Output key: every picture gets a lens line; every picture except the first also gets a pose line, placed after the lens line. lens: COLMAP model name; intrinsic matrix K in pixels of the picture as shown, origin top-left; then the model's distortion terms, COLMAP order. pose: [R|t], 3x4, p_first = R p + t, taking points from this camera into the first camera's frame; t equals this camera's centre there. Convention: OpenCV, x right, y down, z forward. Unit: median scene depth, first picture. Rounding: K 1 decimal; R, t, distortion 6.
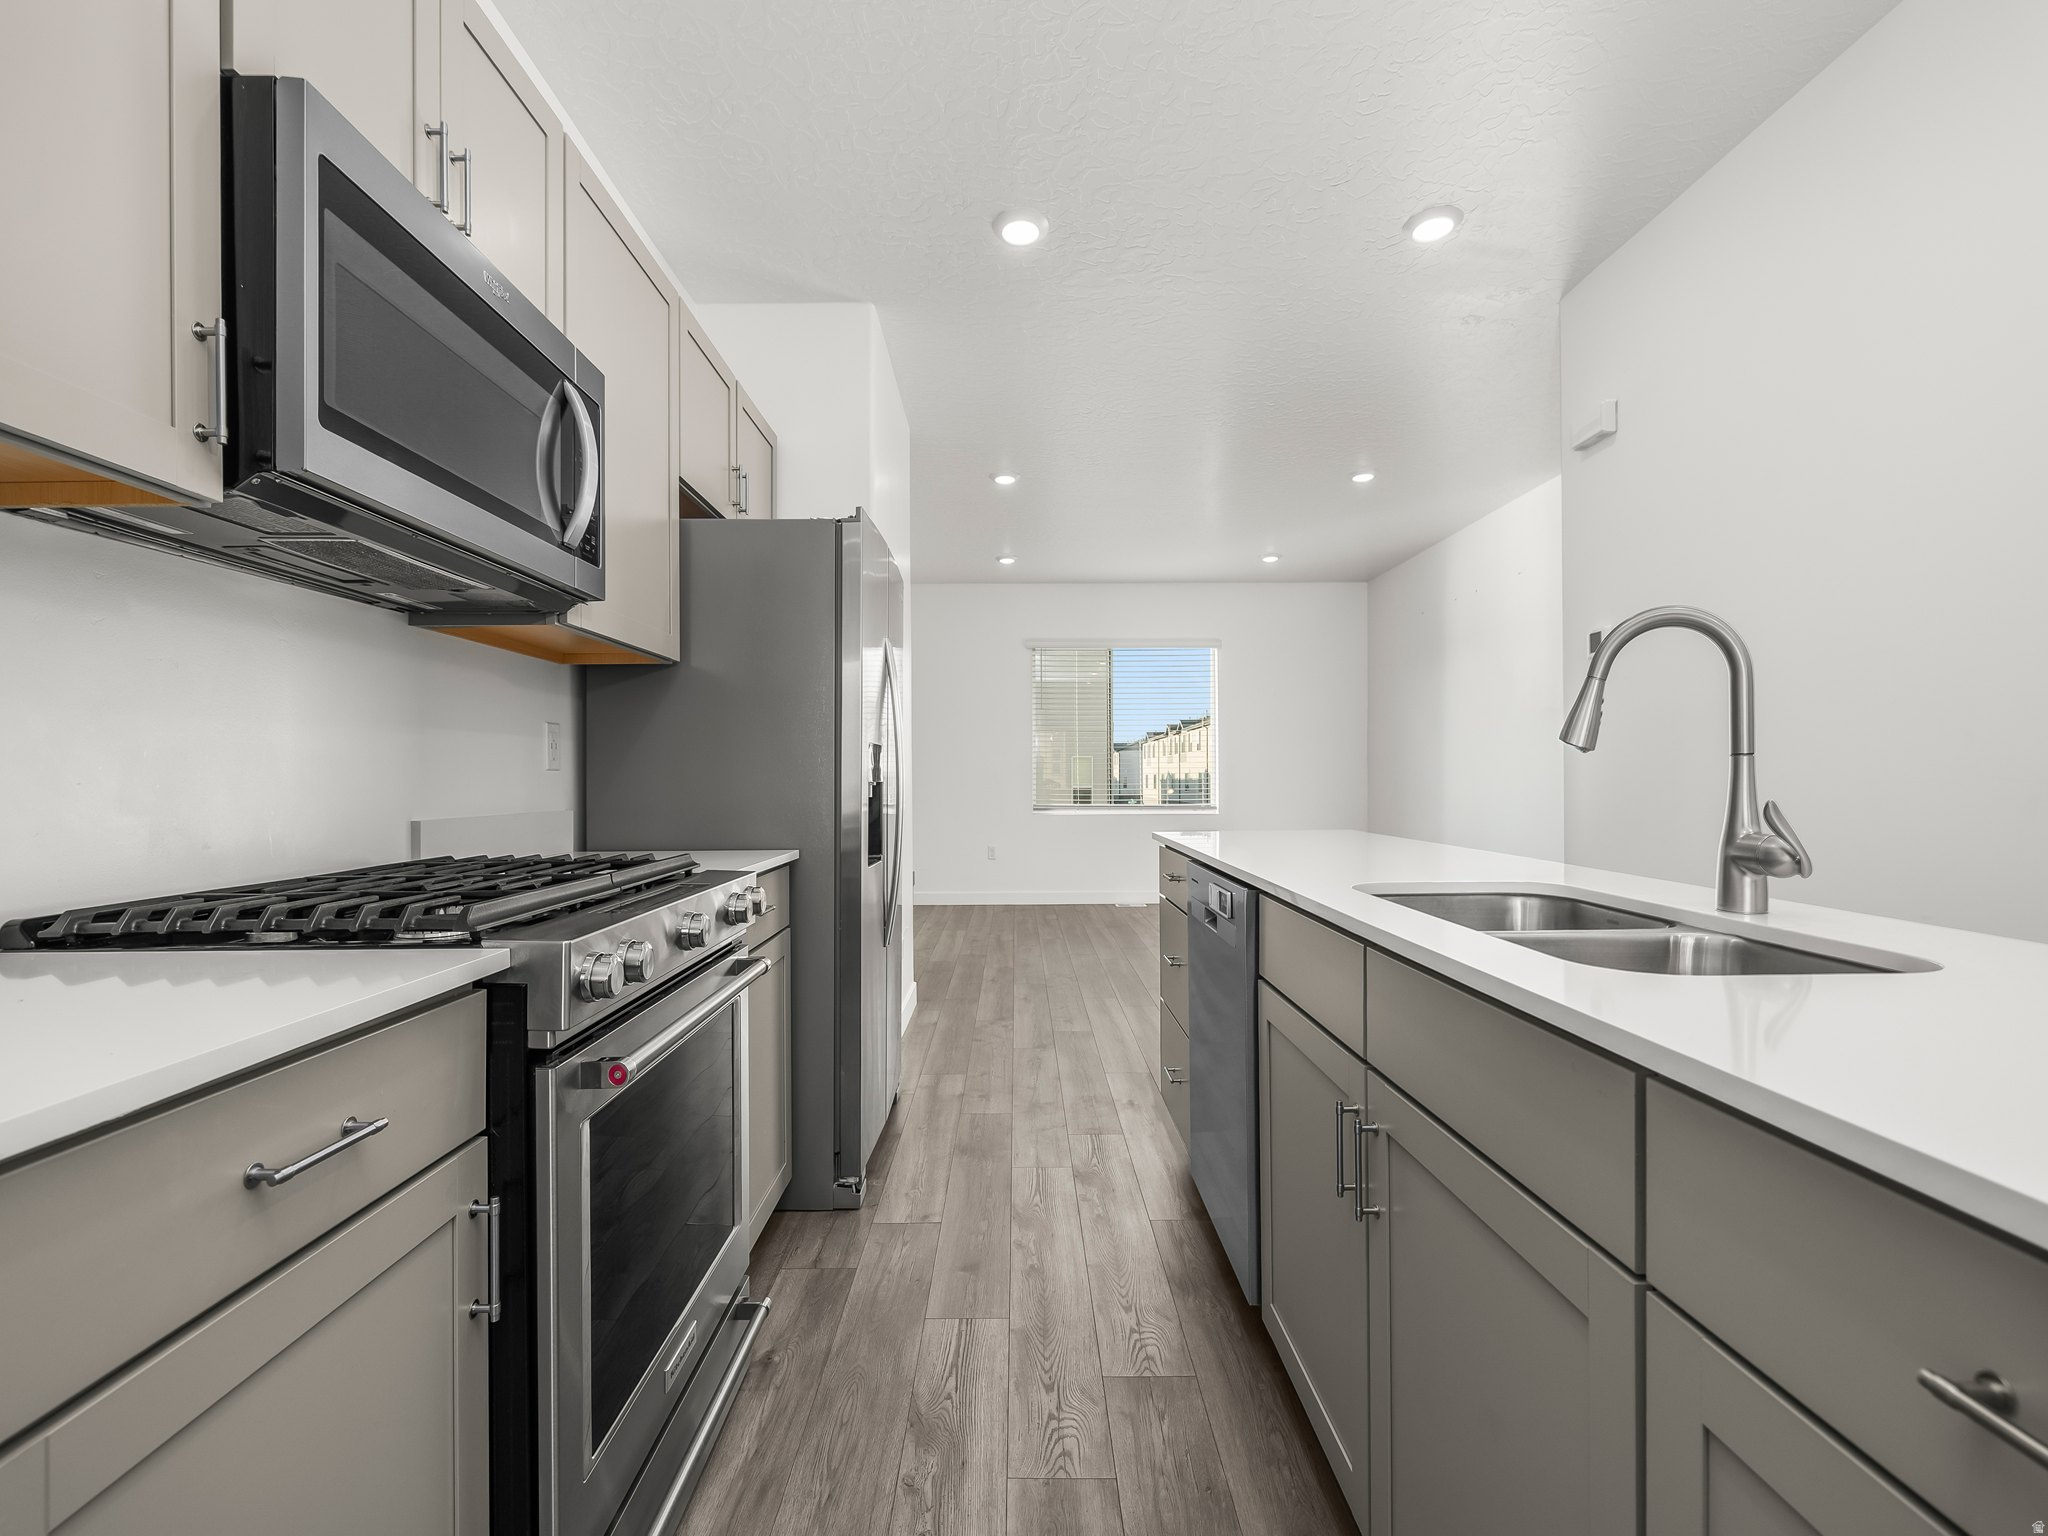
lens RADIAL K [[865.8, 0, 1018.3], [0, 865.8, 781.8], [0, 0, 1]] dist [-0.000347, -0.000082]
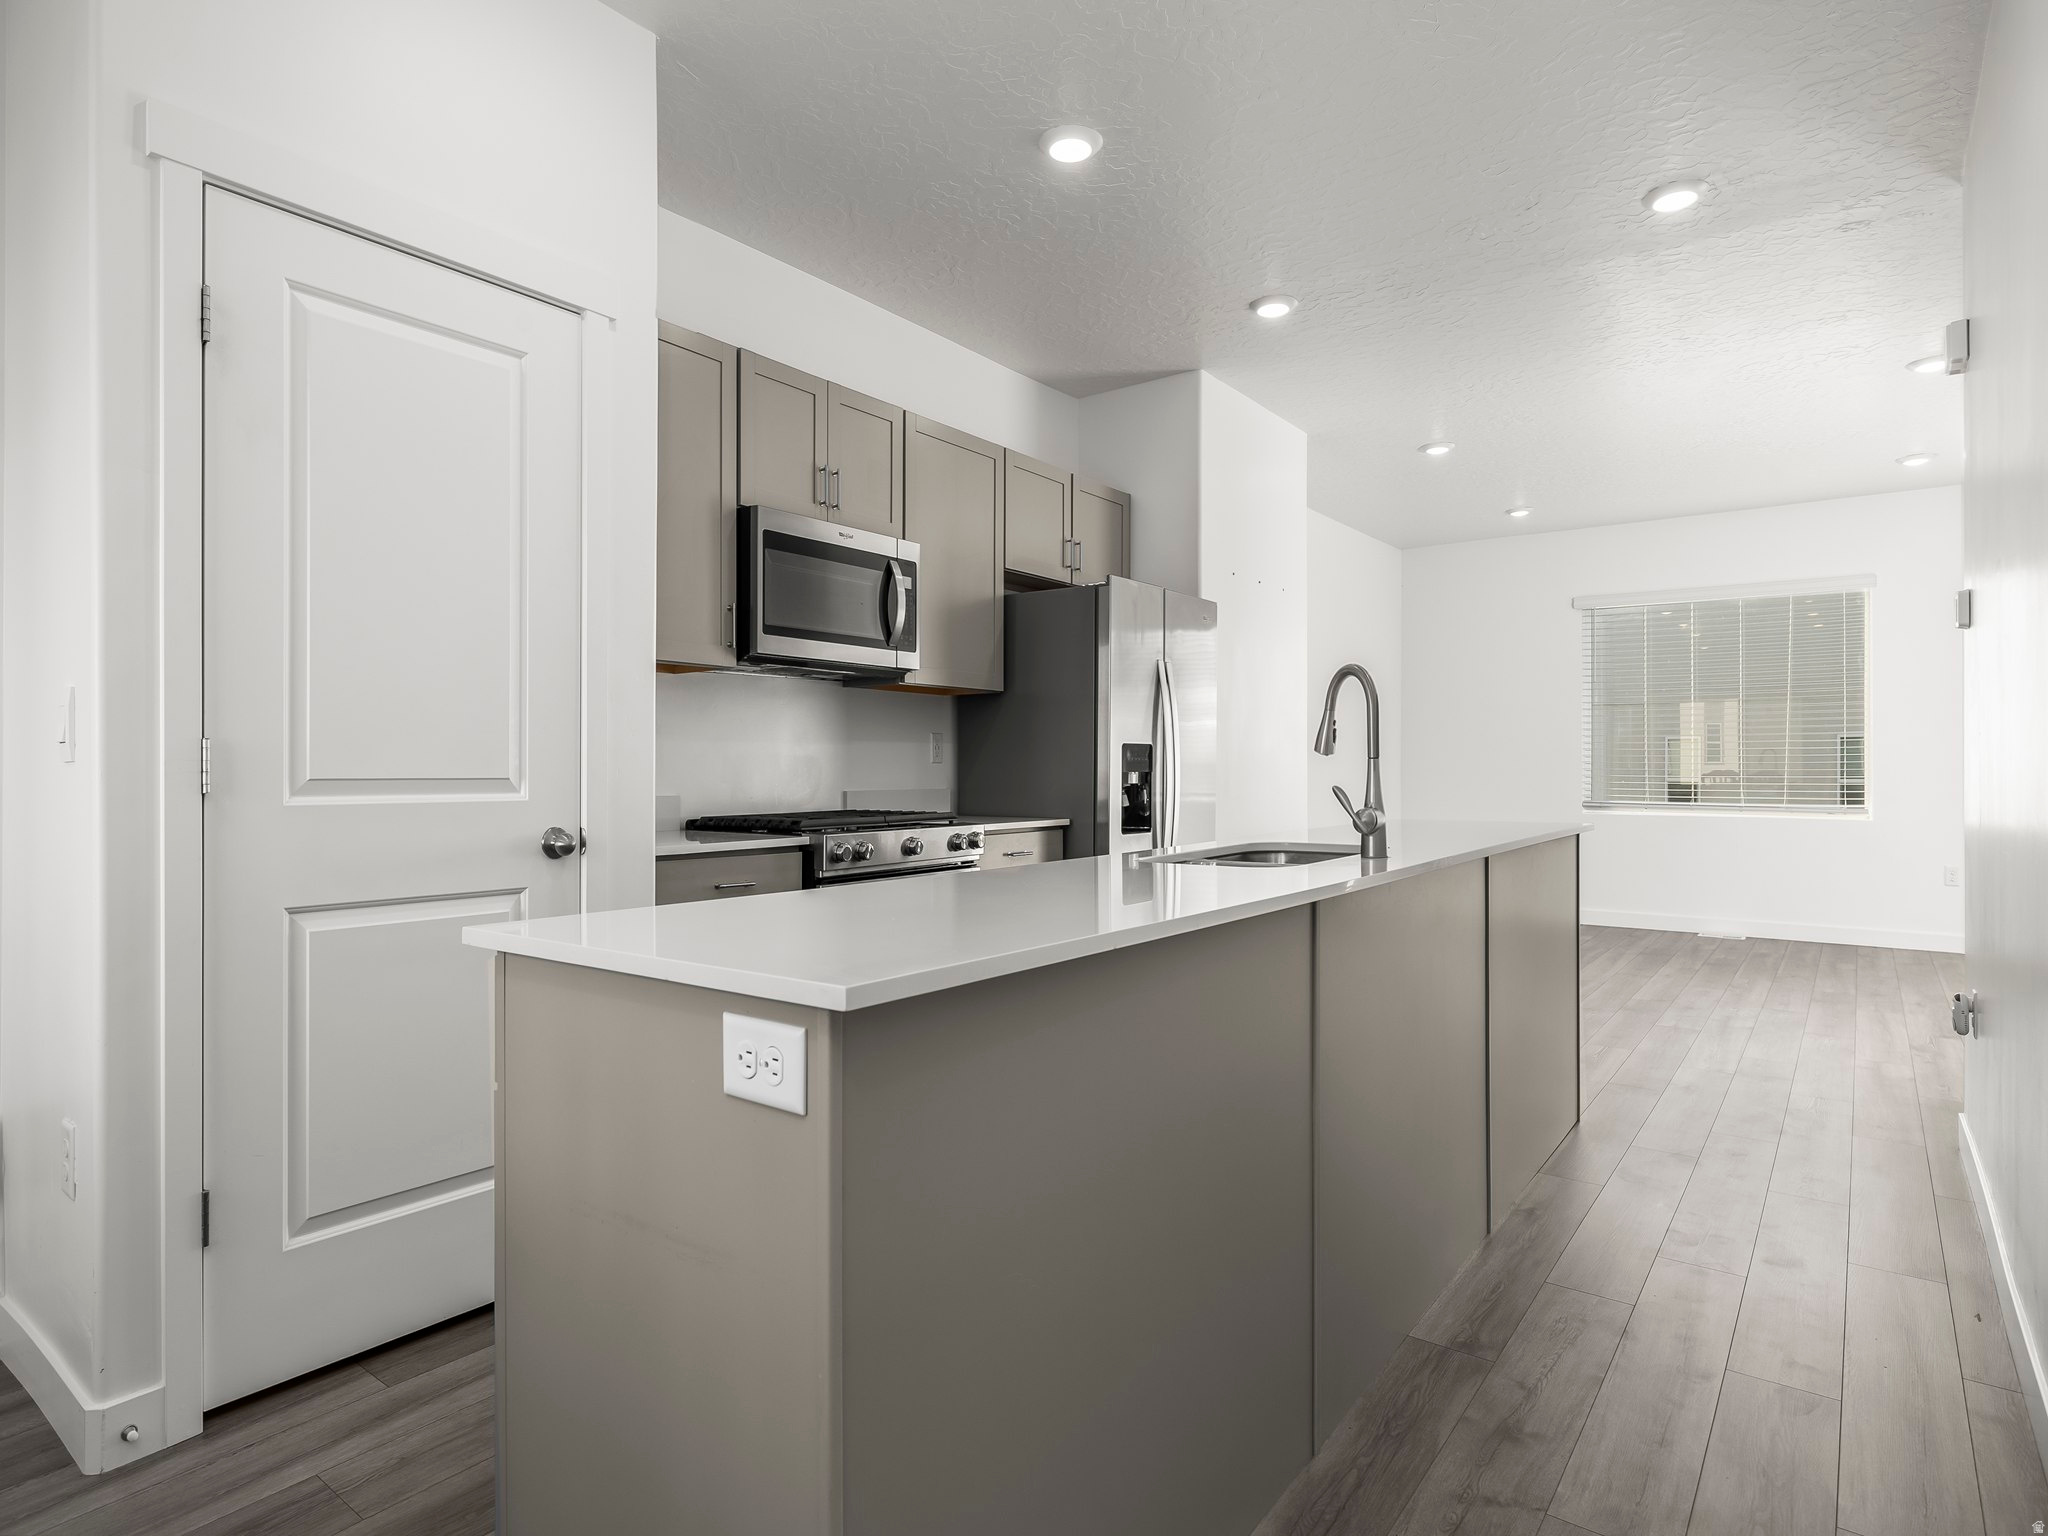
lens RADIAL K [[1102.4, 0, 1015.9], [0, 1102.4, 767.2], [0, 0, 1]] dist [-0.003058, -0.001159]
pose [[0.793191, 0.005490, -0.608948, 1.185206], [-0.006602, 0.999978, 0.000415, -0.010075], [0.608937, 0.003691, 0.793210, -0.758154]]
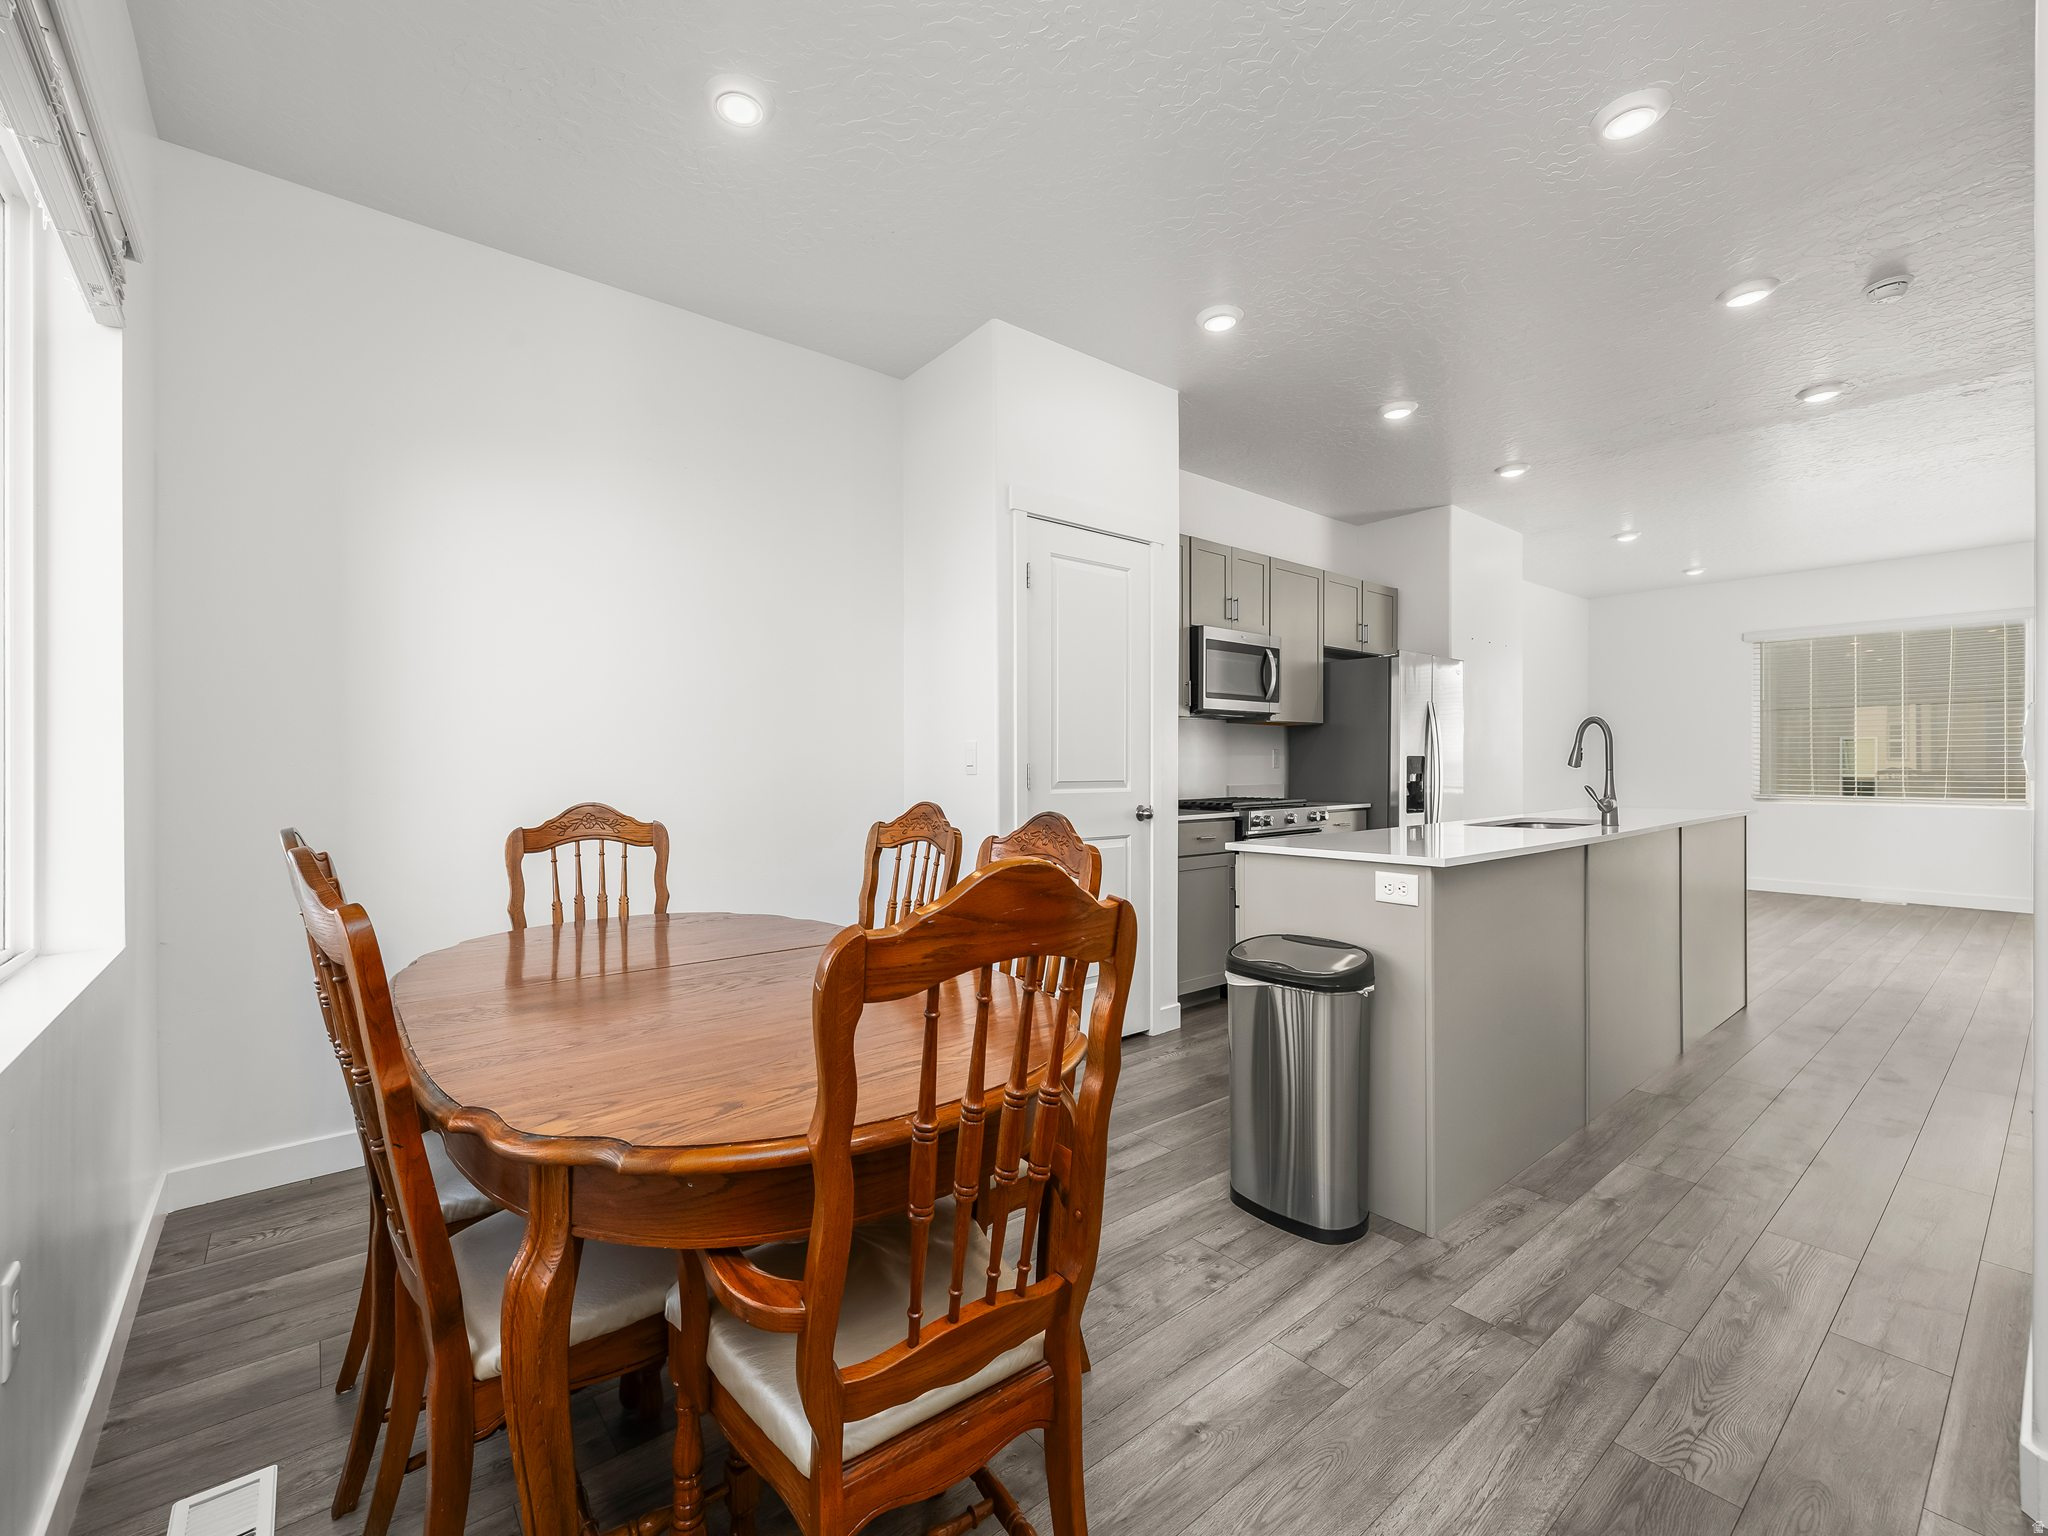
lens RADIAL K [[865.8, 0, 1006.8], [0, 865.8, 767.7], [0, 0, 1]] dist [-0.000347, -0.000082]
pose [[0.627489, 0.006260, -0.778600, 1.385442], [-0.002710, 0.999979, 0.005856, -0.039736], [0.778621, -0.001565, 0.627493, -1.776563]]
